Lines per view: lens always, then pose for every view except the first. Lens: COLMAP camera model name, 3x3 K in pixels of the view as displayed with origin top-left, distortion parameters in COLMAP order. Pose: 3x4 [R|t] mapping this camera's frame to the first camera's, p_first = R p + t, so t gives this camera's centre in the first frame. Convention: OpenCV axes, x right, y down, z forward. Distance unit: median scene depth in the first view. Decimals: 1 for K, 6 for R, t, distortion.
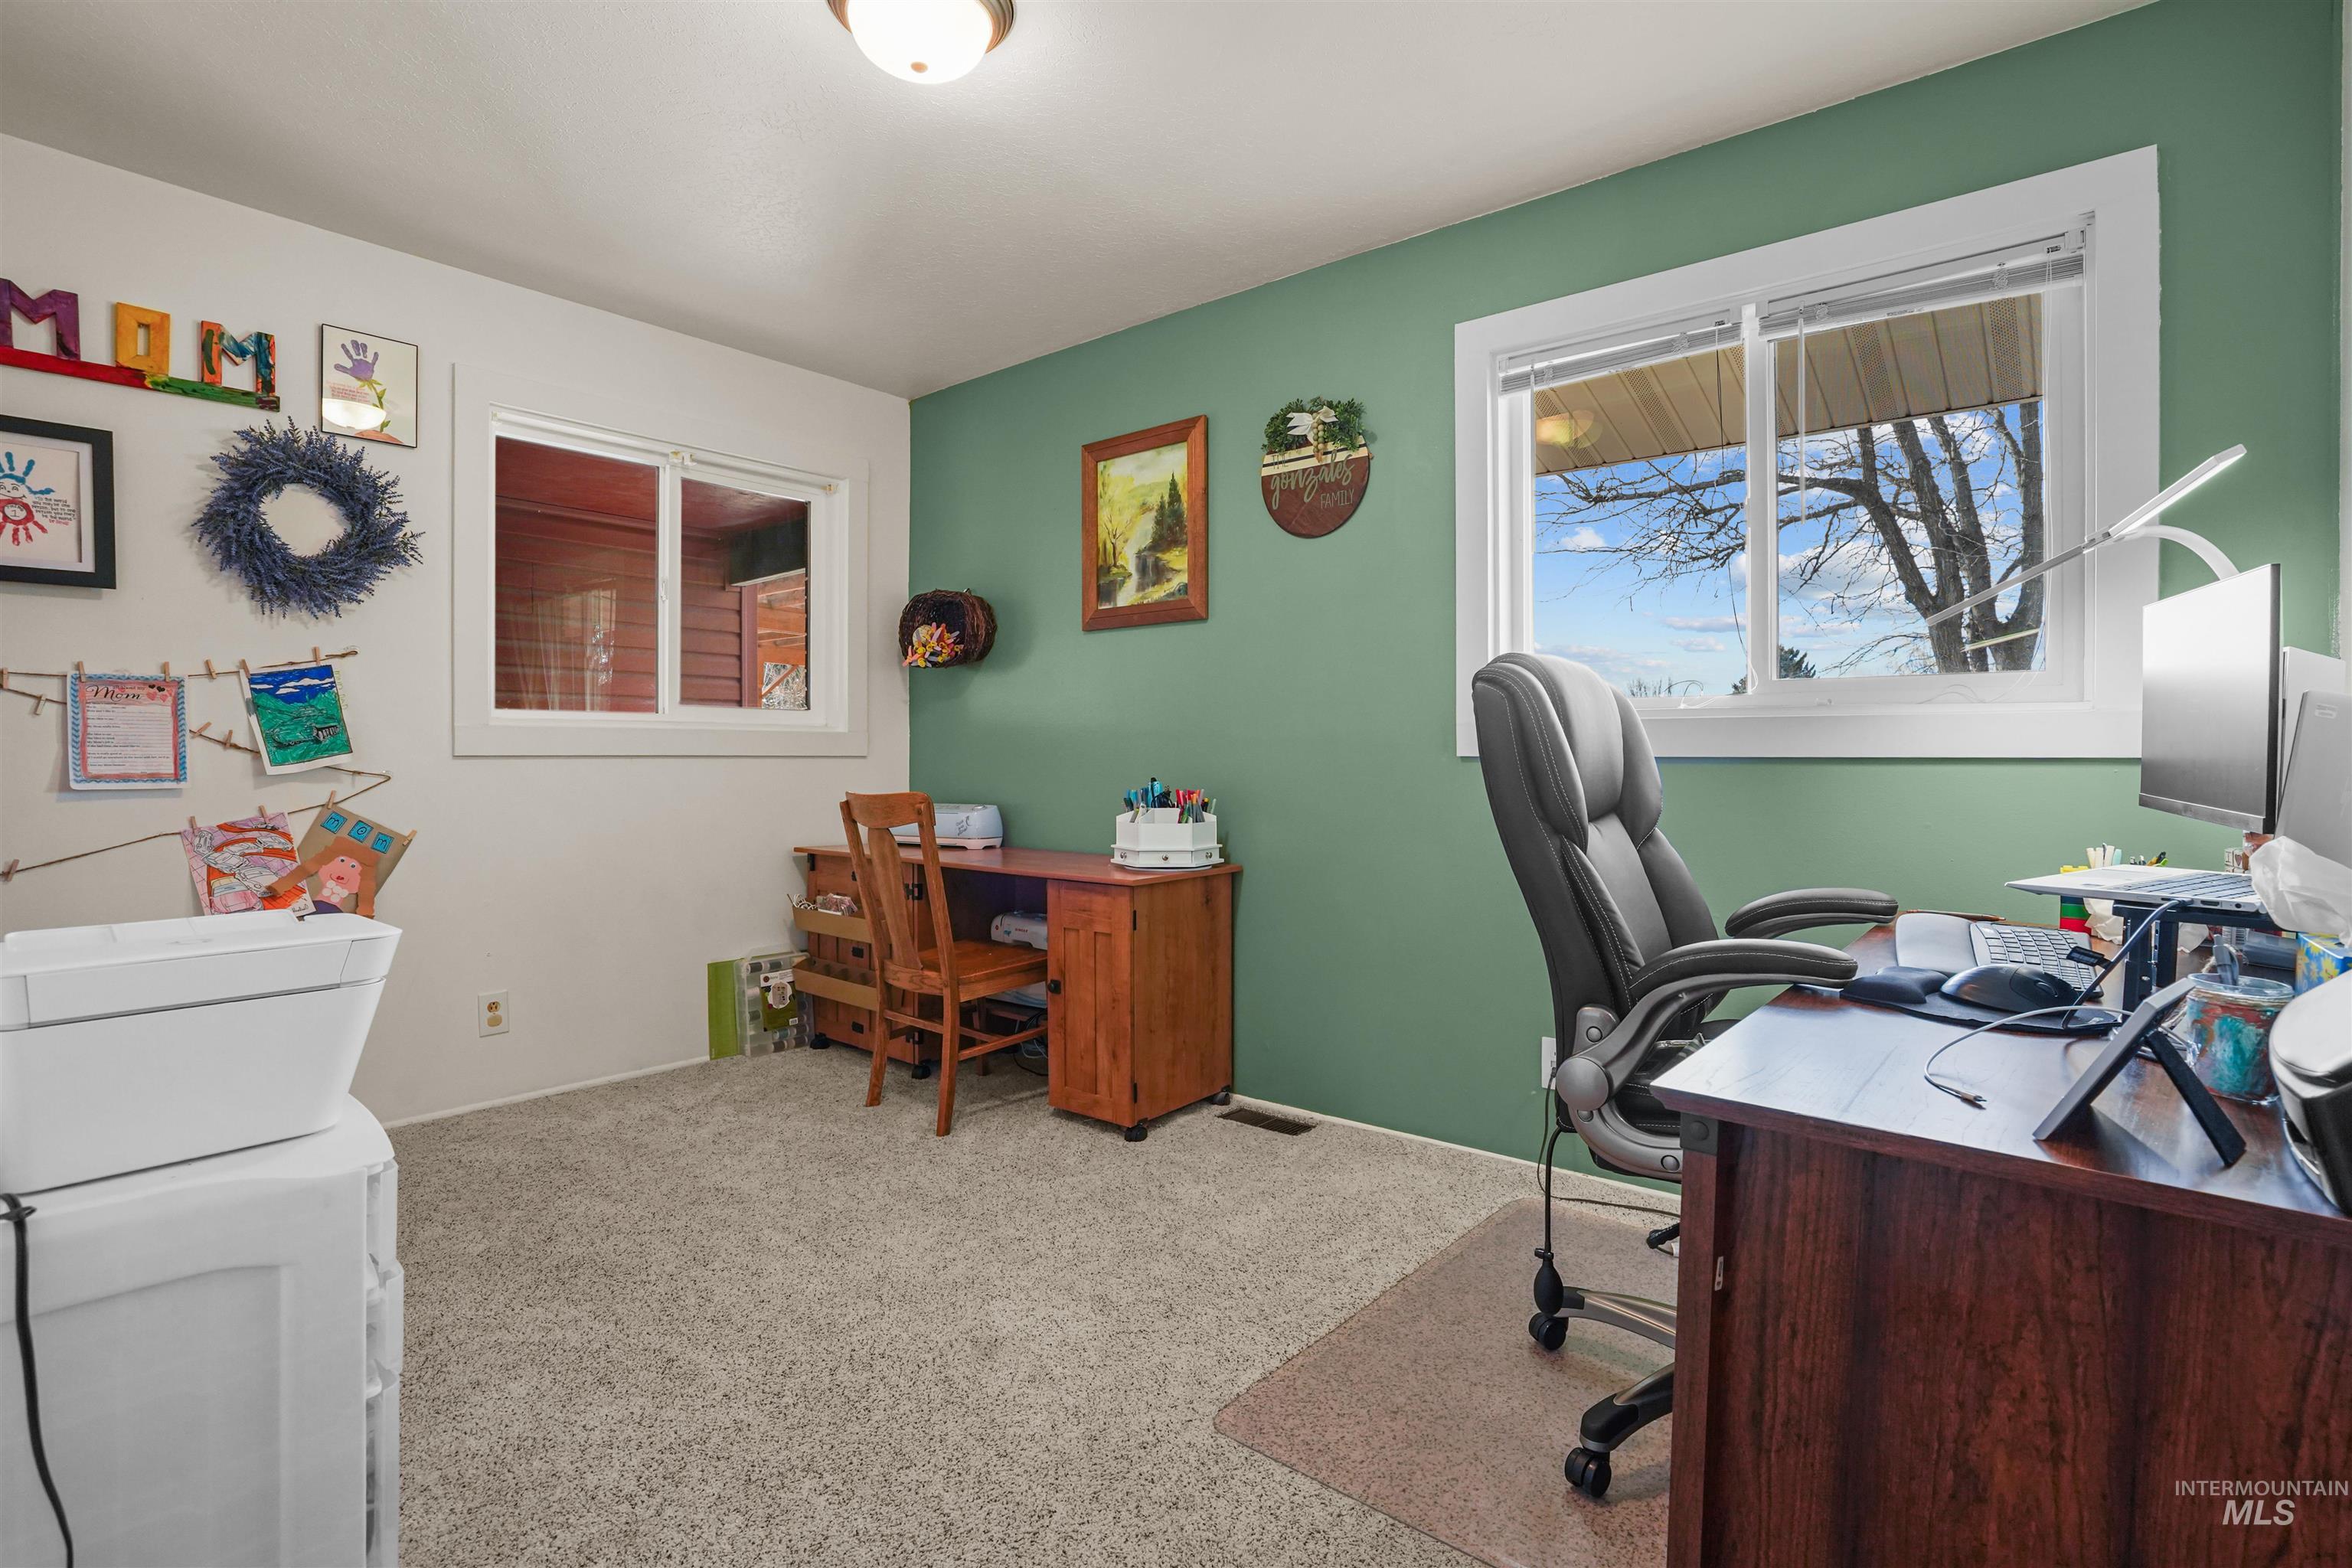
lens RADIAL K [[1107.0, 0, 1177.1], [0, 1107.0, 776.3], [0, 0, 1]] dist [-0.049353, 0.012642]
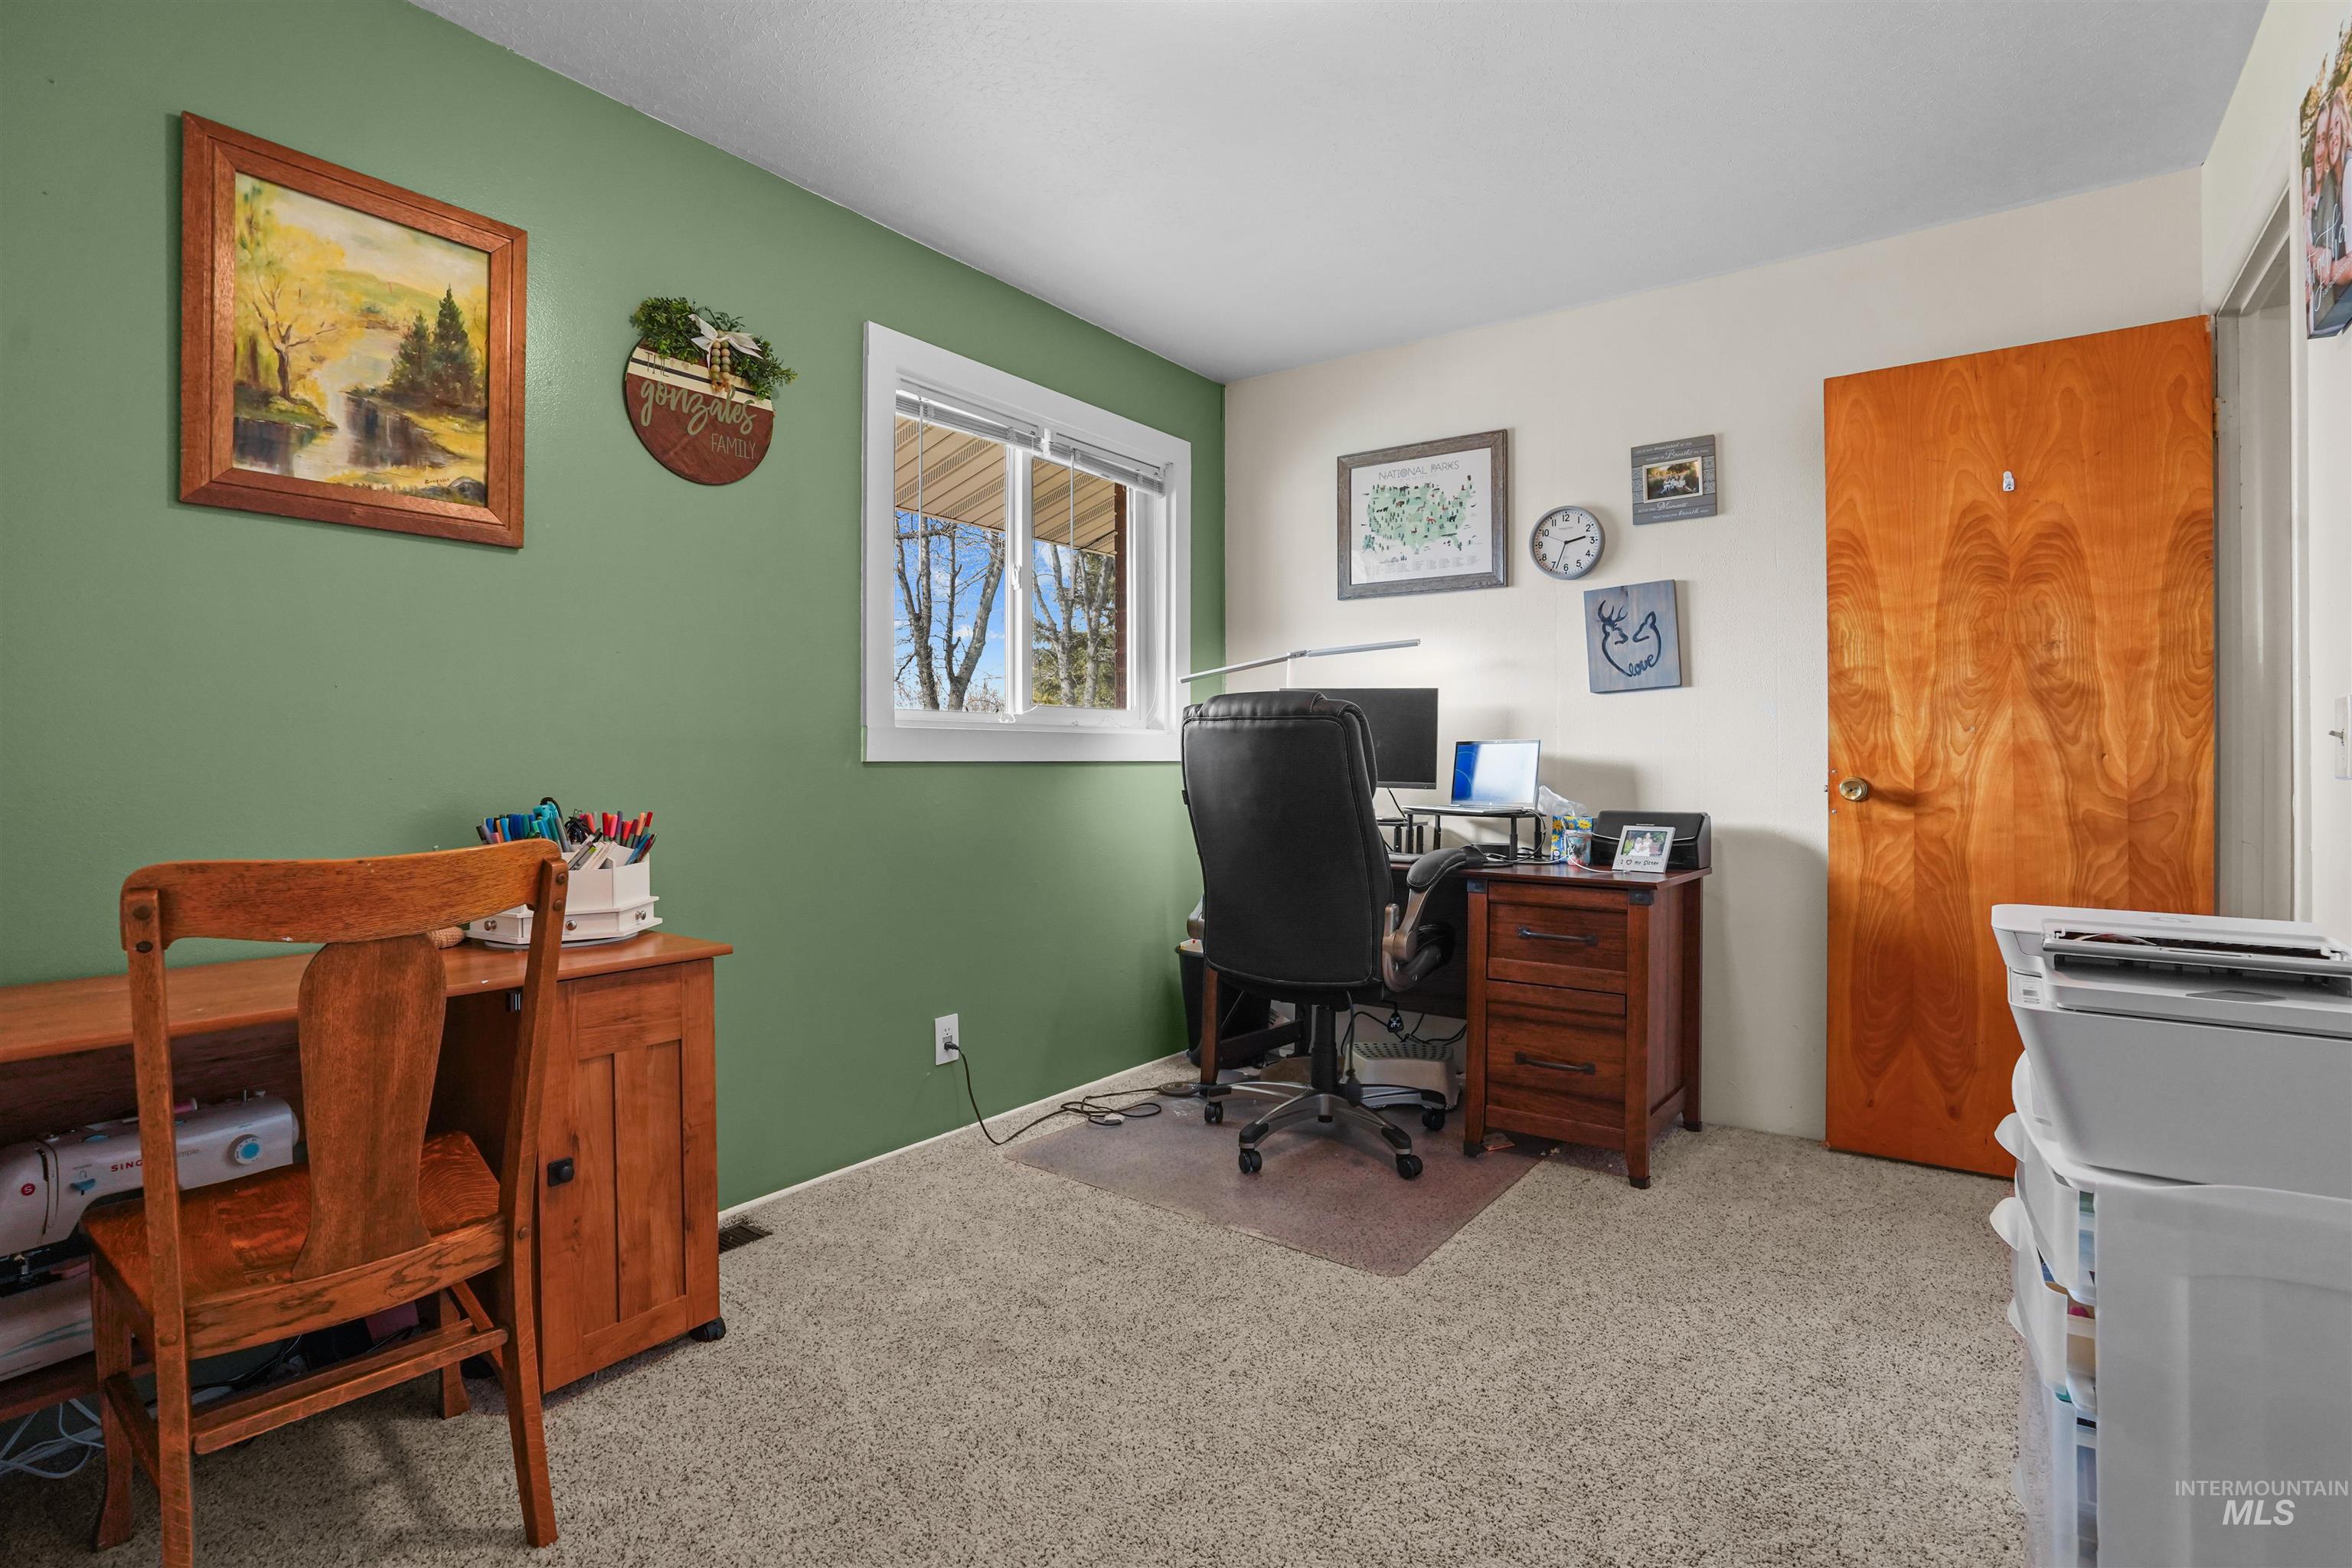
lens RADIAL K [[1107.0, 0, 1180.0], [0, 1107.0, 774.1], [0, 0, 1]] dist [-0.049353, 0.012642]
pose [[-0.048637, -0.016509, 0.998680, -0.621933], [0.014244, 0.999750, 0.017220, -0.017597], [-0.998715, 0.015063, -0.048389, 0.651267]]
